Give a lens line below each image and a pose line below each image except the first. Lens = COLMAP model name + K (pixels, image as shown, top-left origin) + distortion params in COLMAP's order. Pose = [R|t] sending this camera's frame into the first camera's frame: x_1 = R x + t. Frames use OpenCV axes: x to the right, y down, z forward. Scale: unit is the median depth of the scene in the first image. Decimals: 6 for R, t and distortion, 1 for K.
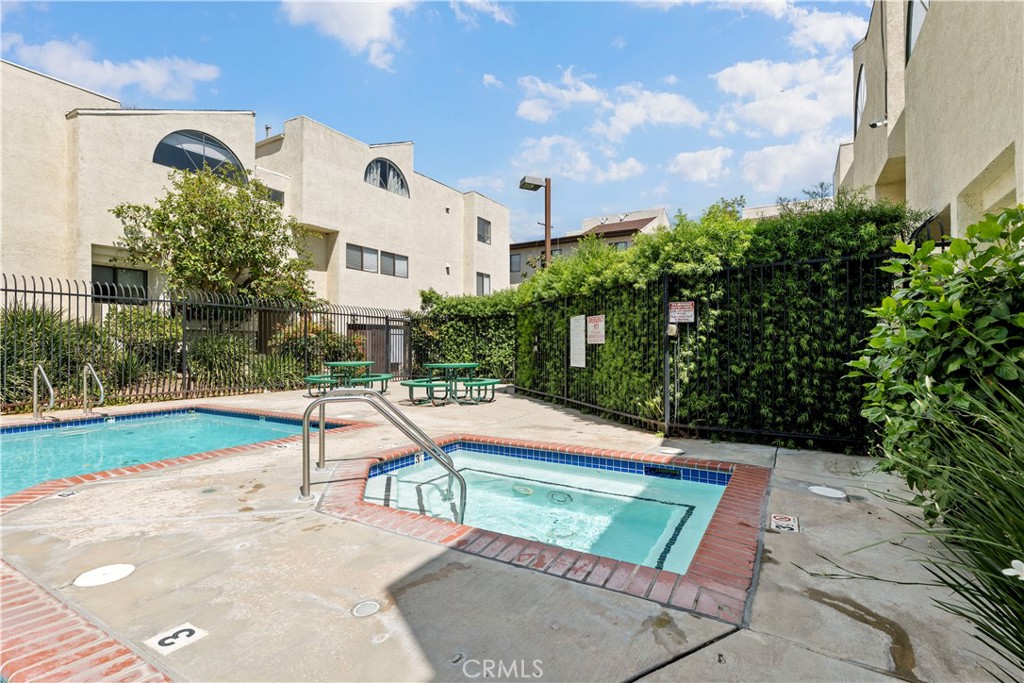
lens RADIAL K [[480.4, 0, 512.1], [0, 480.4, 344.6], [0, 0, 1]] dist [0.001759, 0.002399]
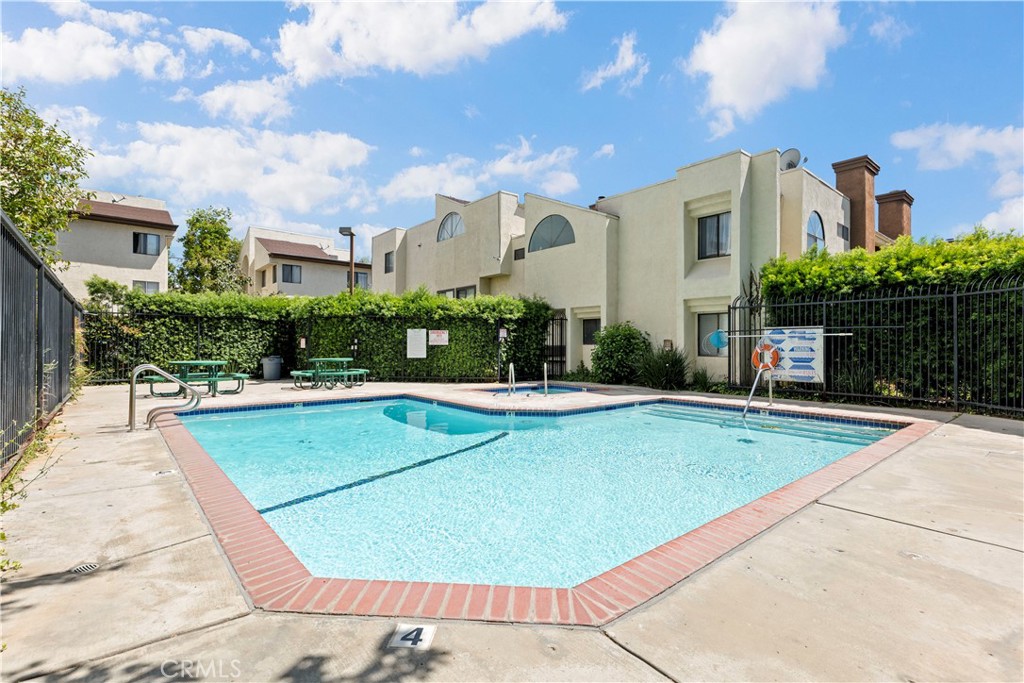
lens RADIAL K [[480.4, 0, 511.6], [0, 480.4, 343.1], [0, 0, 1]] dist [0.001759, 0.002399]
pose [[0.328121, 0.007757, 0.944604, -1.432706], [-0.007696, 0.999955, -0.005538, -0.001332], [-0.944604, -0.005453, 0.328166, 0.085999]]
